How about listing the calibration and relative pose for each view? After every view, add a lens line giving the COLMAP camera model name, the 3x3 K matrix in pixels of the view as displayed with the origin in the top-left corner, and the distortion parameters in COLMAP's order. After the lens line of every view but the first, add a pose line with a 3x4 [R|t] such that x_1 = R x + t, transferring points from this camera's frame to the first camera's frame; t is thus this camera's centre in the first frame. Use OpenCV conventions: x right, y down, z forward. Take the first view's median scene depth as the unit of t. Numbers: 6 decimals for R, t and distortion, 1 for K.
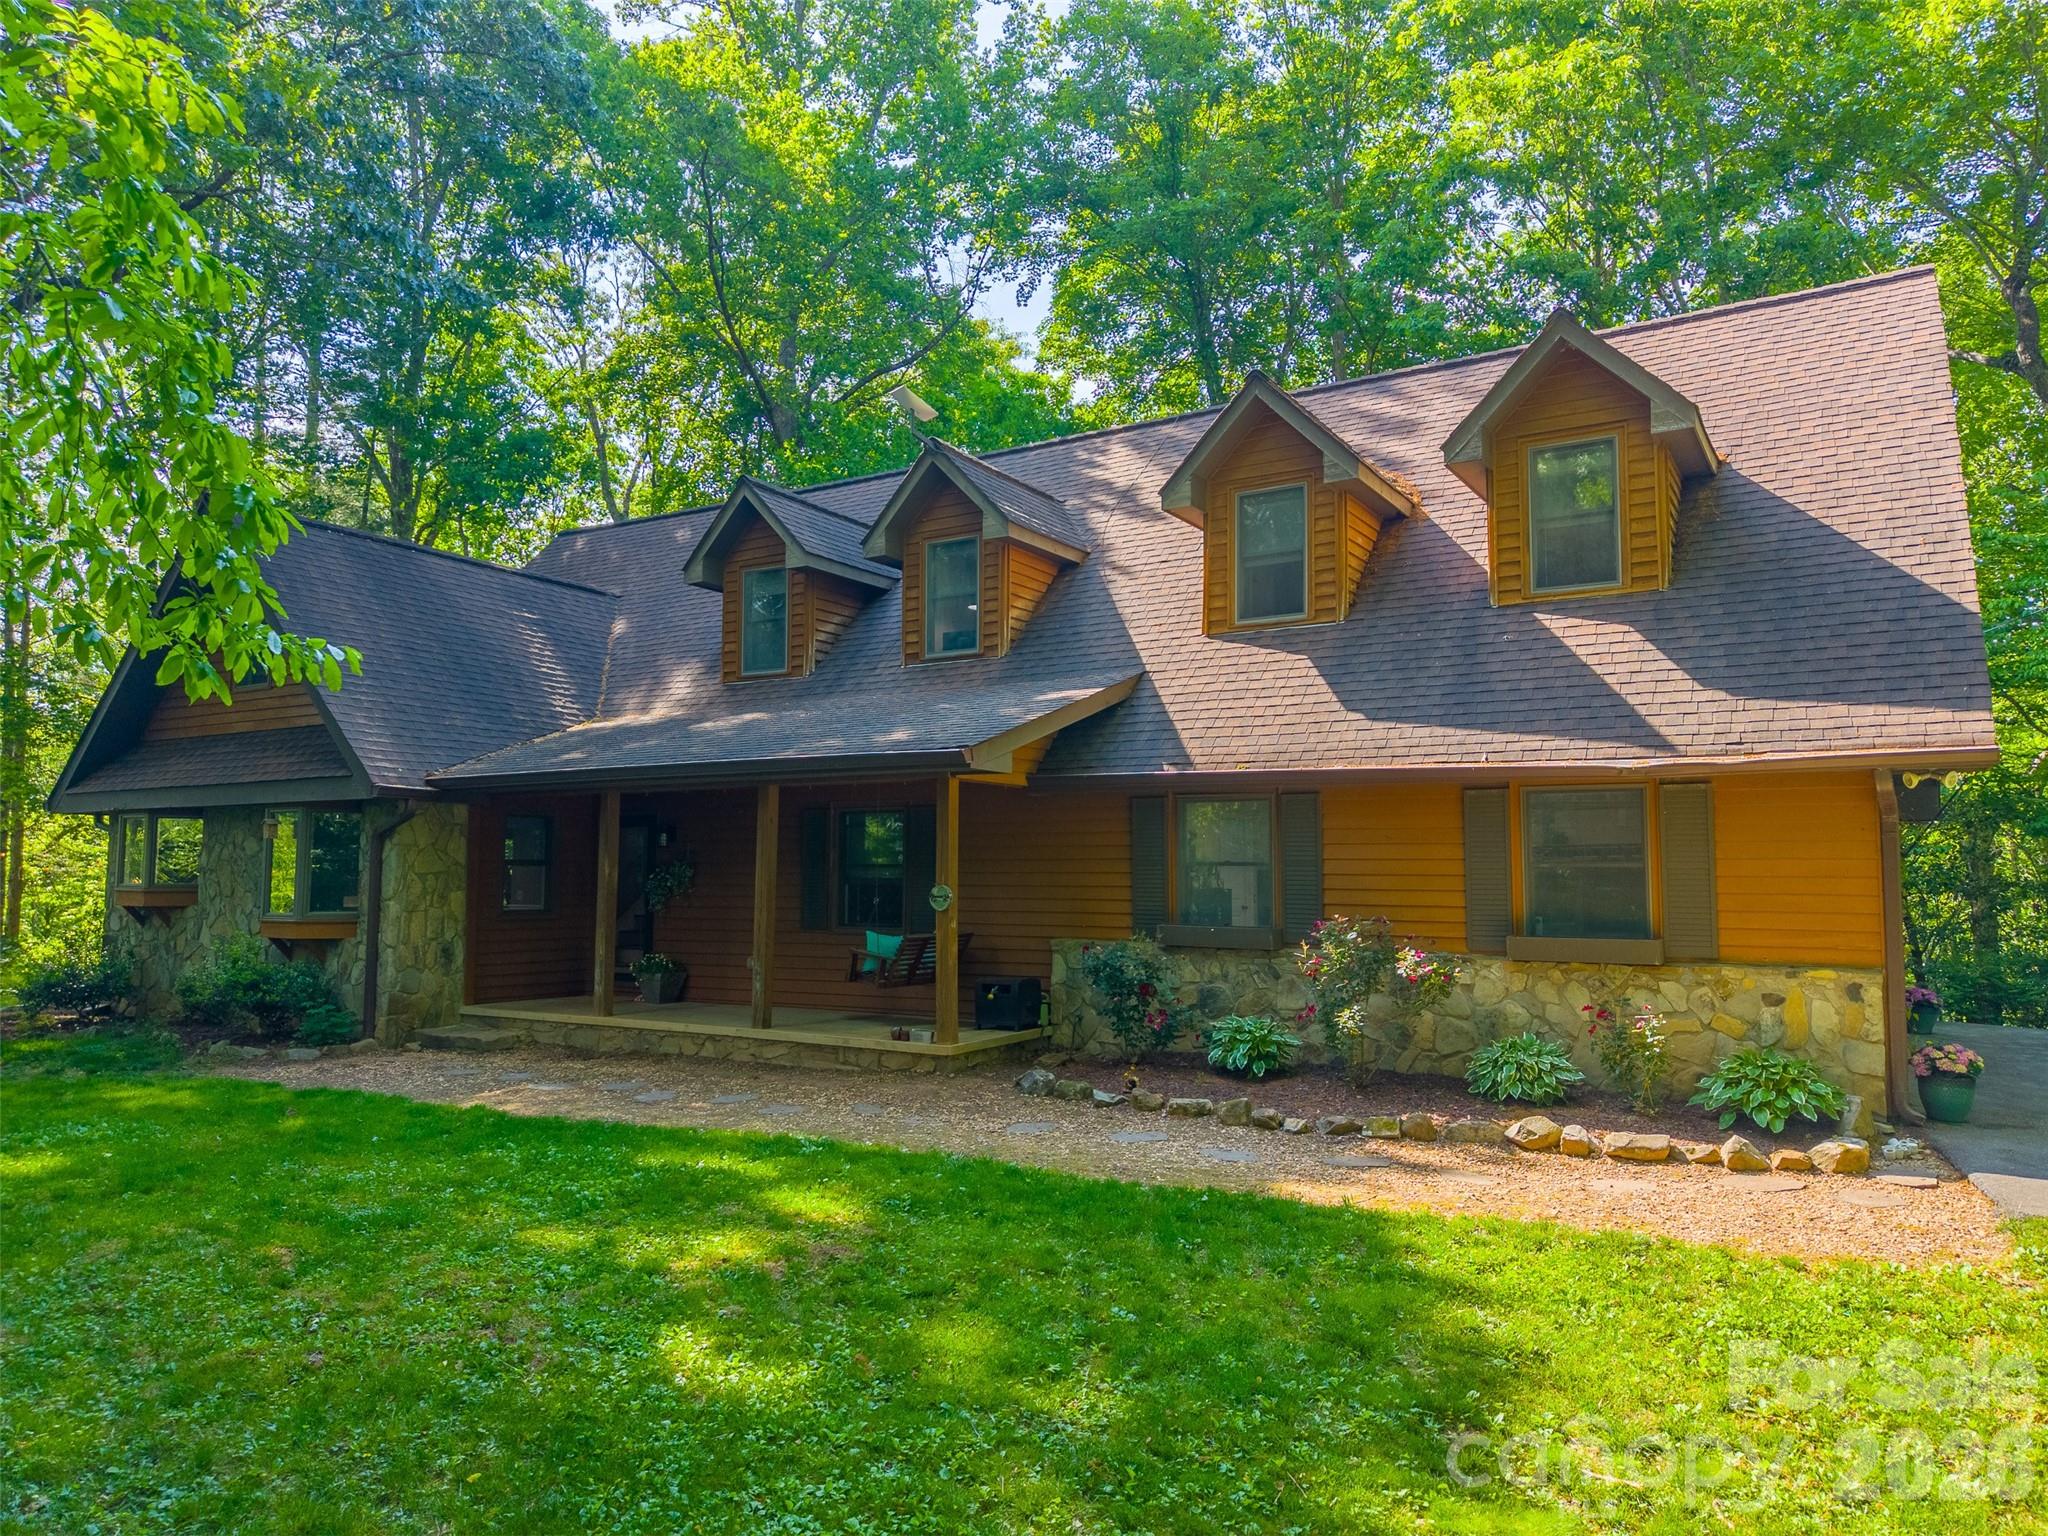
lens RADIAL K [[1402.3, 0, 1031.1], [0, 1402.3, 771.2], [0, 0, 1]] dist [0.033478, -0.010161]
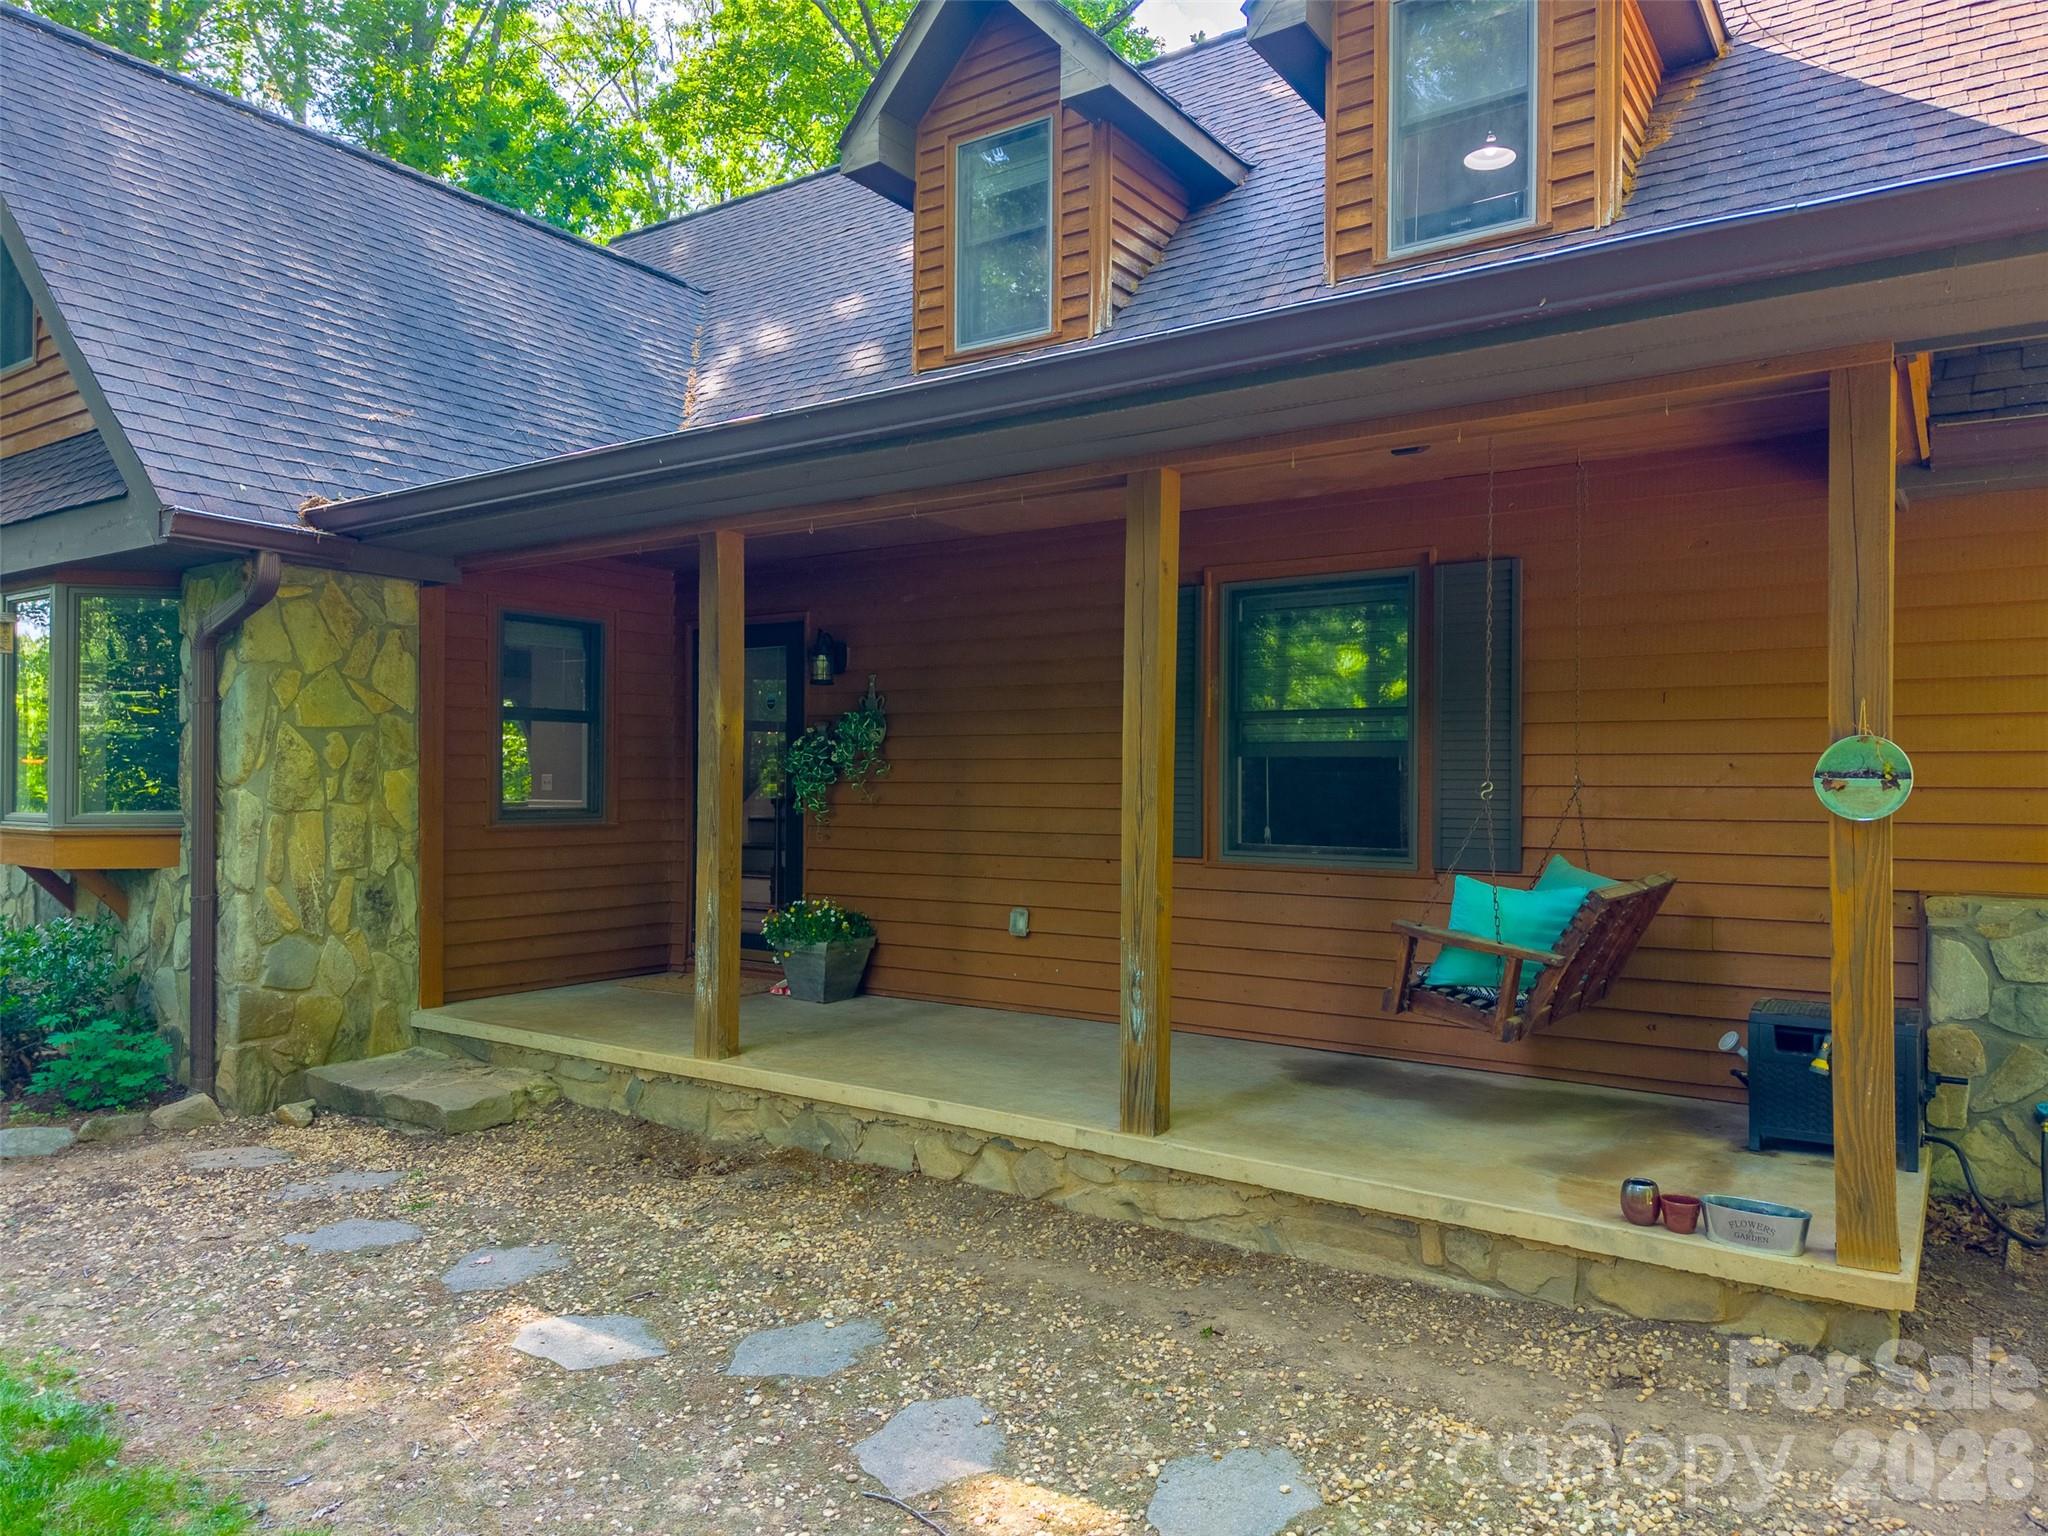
lens RADIAL K [[1402.3, 0, 1016.1], [0, 1402.3, 773.8], [0, 0, 1]] dist [0.033478, -0.010161]
pose [[0.998360, 0.001360, -0.057233, -0.182229], [0.002932, 0.997191, 0.074838, 0.054533], [0.057174, -0.074883, 0.995552, 0.566083]]
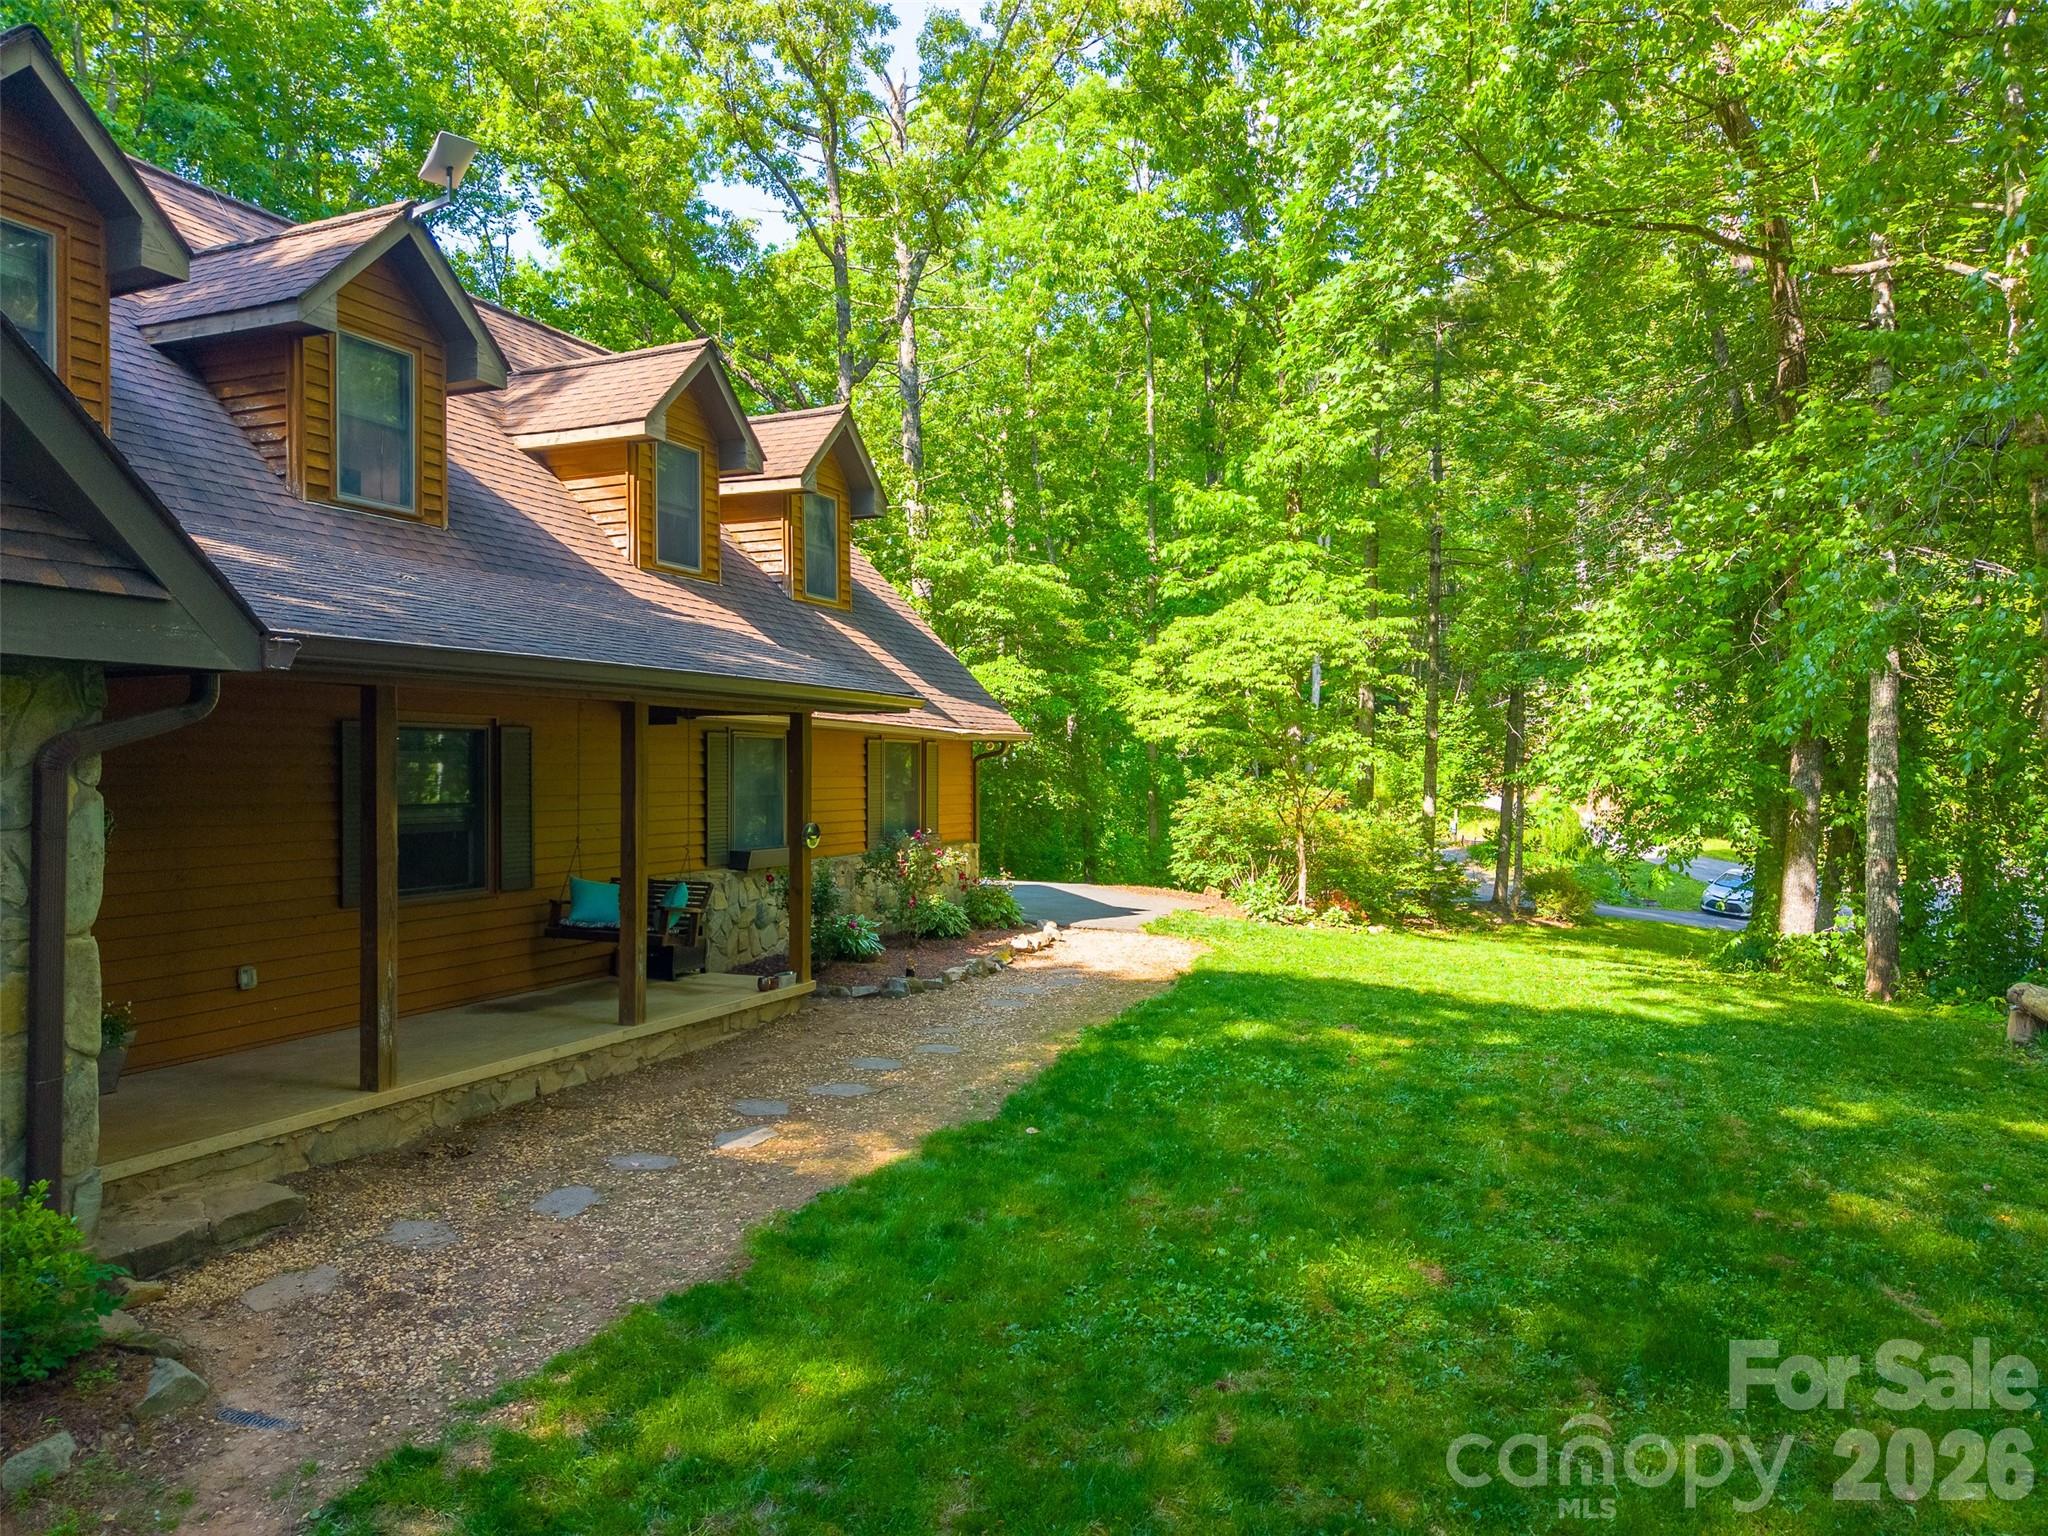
lens RADIAL K [[1402.3, 0, 1013.3], [0, 1402.3, 775.3], [0, 0, 1]] dist [0.033478, -0.010161]
pose [[-0.132520, -0.010937, 0.991120, -0.862058], [-0.079483, 0.996836, 0.000373, 0.028716], [-0.987988, -0.078728, -0.132970, 0.807426]]
